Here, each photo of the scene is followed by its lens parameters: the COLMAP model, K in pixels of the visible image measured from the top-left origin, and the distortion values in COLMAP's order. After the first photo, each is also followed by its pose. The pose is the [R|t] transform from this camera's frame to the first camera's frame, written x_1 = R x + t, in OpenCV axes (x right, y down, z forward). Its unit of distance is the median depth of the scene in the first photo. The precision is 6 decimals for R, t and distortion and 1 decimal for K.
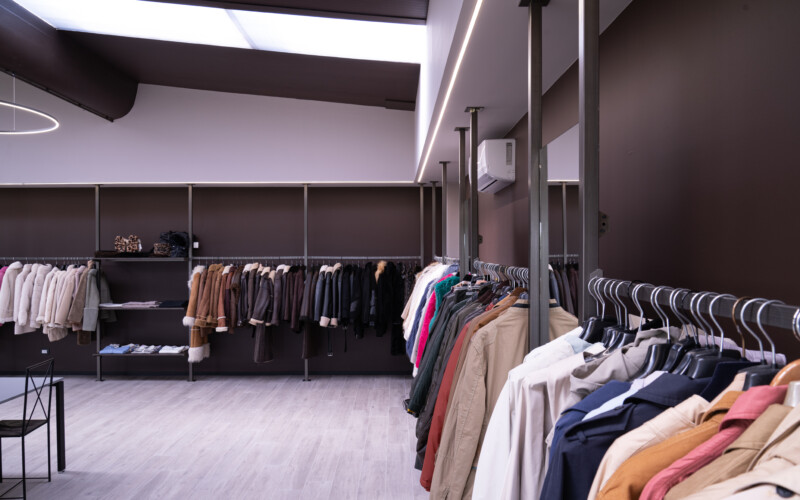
lens RADIAL K [[553.7, 0, 397.3], [0, 553.7, 254.1], [0, 0, 1]] dist [-0.012015, -0.009802]
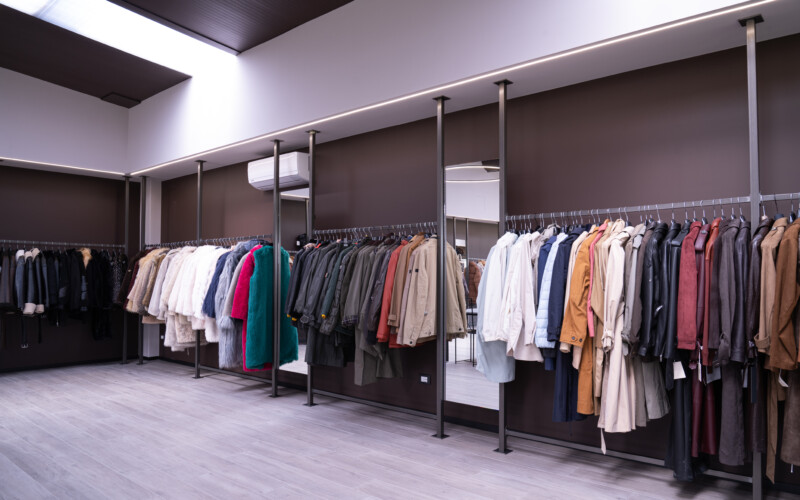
lens RADIAL K [[553.7, 0, 399.4], [0, 553.7, 248.8], [0, 0, 1]] dist [-0.012015, -0.009802]
pose [[0.680299, 0.035636, 0.732067, -0.390697], [-0.007810, 0.999113, -0.041378, 0.053606], [-0.732893, 0.022432, 0.679974, -0.104615]]
